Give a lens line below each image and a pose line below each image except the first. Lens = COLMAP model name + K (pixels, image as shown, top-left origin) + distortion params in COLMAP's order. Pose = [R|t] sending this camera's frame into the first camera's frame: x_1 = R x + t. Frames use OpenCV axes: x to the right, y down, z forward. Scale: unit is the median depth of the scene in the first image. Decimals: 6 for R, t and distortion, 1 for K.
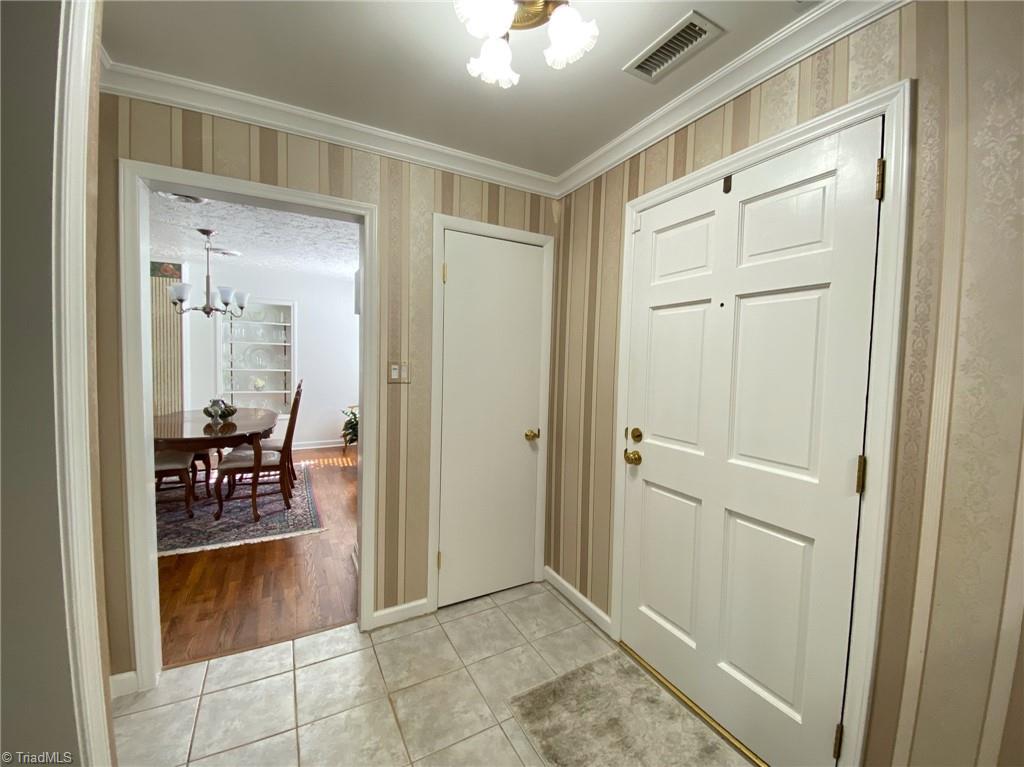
lens RADIAL K [[415.1, 0, 525.3], [0, 415.1, 383.1], [0, 0, 1]] dist [0.000986, -0.012487]
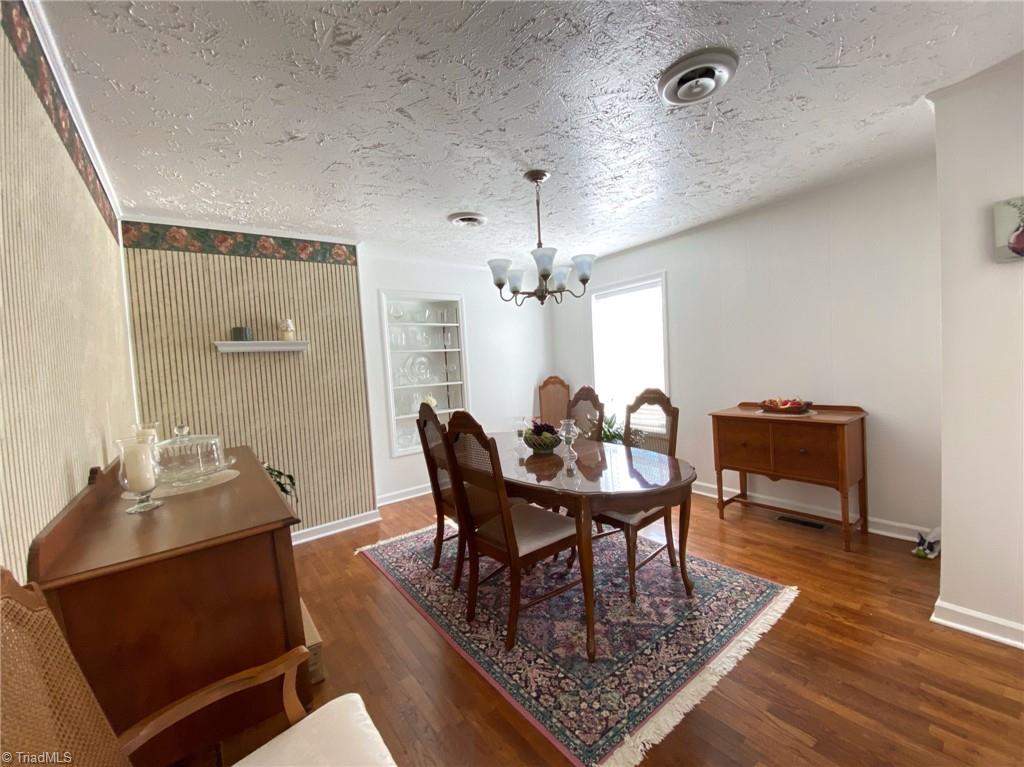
lens RADIAL K [[415.1, 0, 519.8], [0, 415.1, 384.8], [0, 0, 1]] dist [0.000986, -0.012487]
pose [[0.986285, -0.090982, 0.137707, -0.895376], [0.090910, 0.995836, 0.006827, -0.033872], [-0.137755, 0.005785, 0.990450, 0.328558]]
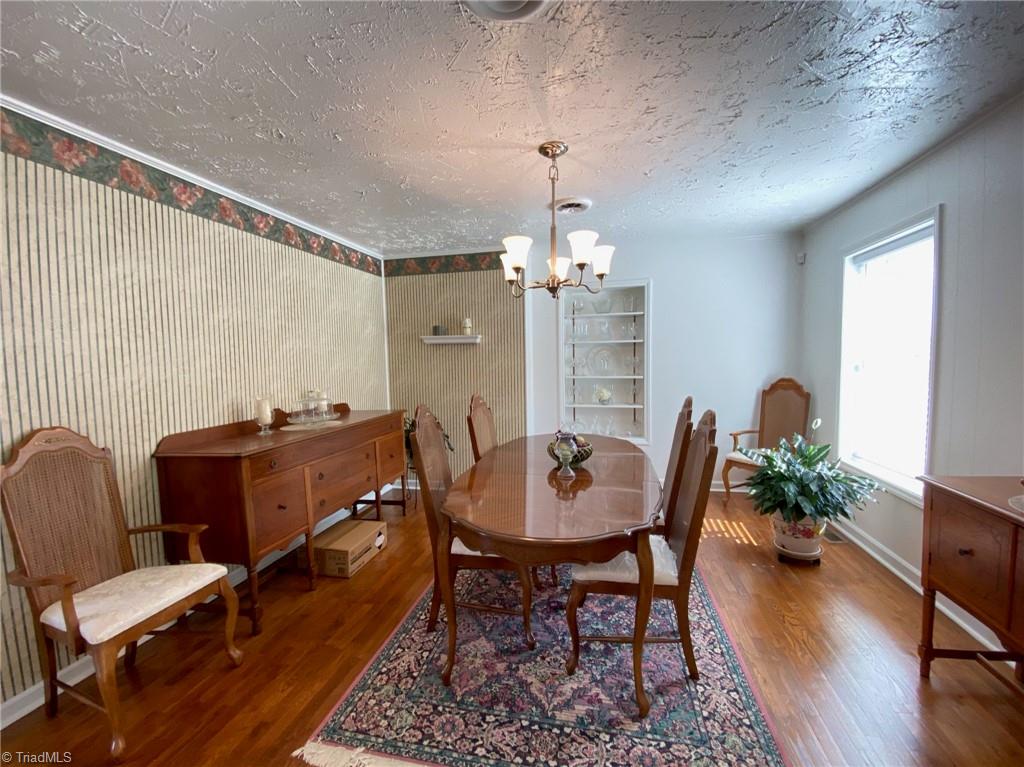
lens RADIAL K [[415.1, 0, 517.1], [0, 415.1, 383.1], [0, 0, 1]] dist [0.000986, -0.012487]
pose [[0.749219, -0.002762, -0.662317, -0.406313], [0.004540, 0.999989, 0.000965, -0.034791], [0.662307, -0.003730, 0.749223, 0.510653]]
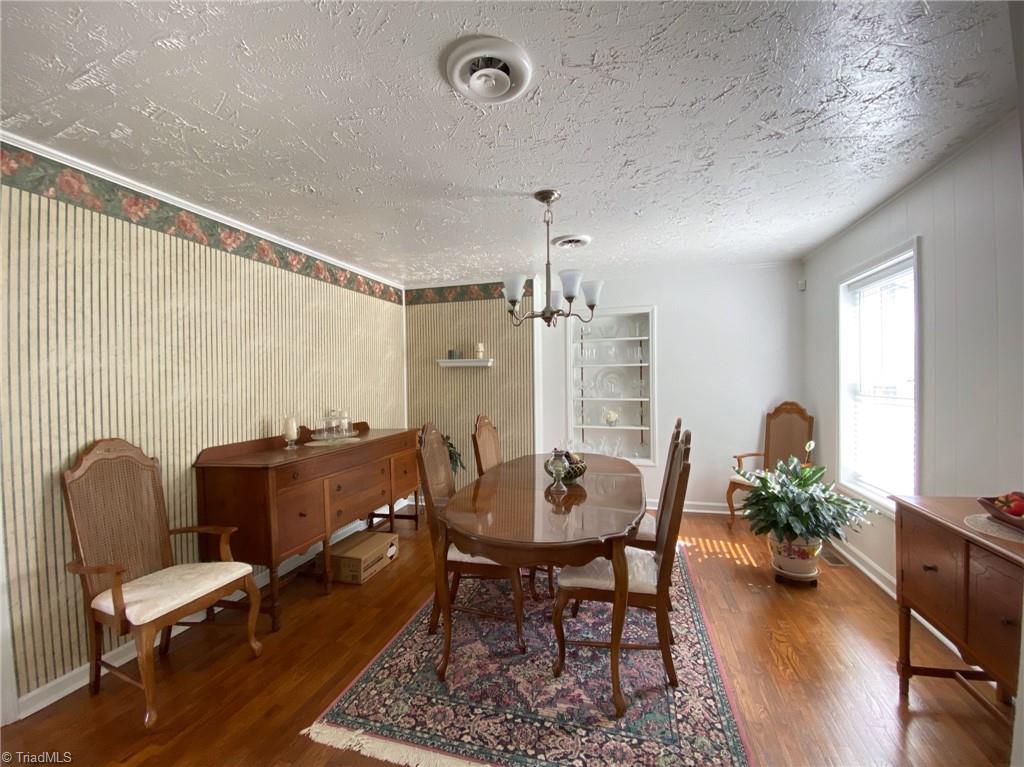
lens RADIAL K [[415.1, 0, 517.5], [0, 415.1, 382.1], [0, 0, 1]] dist [0.000986, -0.012487]
pose [[0.710559, -0.036714, -0.702679, -0.339230], [-0.002654, 0.998491, -0.054853, -0.033153], [0.703633, 0.040841, 0.709389, 0.496371]]
